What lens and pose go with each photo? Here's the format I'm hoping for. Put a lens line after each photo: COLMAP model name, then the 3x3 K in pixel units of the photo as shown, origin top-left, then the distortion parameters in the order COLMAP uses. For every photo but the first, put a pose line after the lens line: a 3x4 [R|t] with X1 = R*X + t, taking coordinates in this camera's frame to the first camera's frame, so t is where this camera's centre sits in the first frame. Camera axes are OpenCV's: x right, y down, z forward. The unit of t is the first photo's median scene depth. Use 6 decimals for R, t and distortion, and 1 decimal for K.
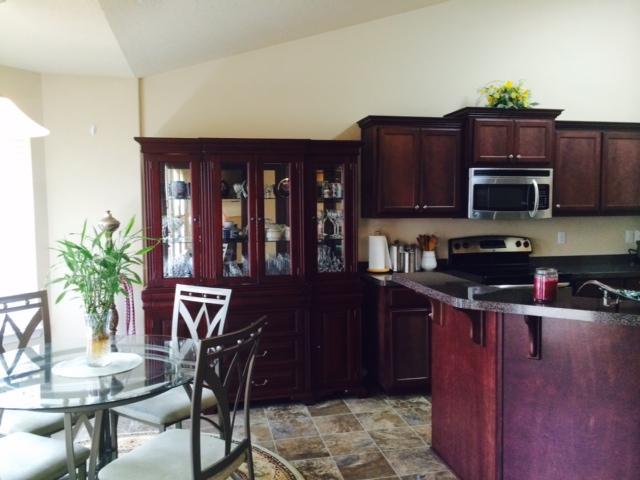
lens RADIAL K [[549.6, 0, 318.0], [0, 549.6, 239.3], [0, 0, 1]] dist [0.086629, -0.114482]
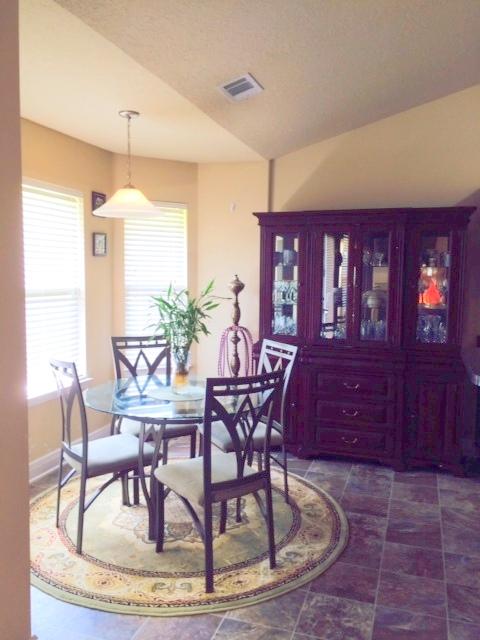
lens RADIAL K [[549.6, 0, 240.2], [0, 549.6, 319.2], [0, 0, 1]] dist [0.086629, -0.114482]
pose [[0.862836, 0.066801, -0.501050, 0.230953], [-0.053932, 0.997737, 0.040146, -0.003808], [0.502598, -0.007617, 0.864487, -0.023663]]
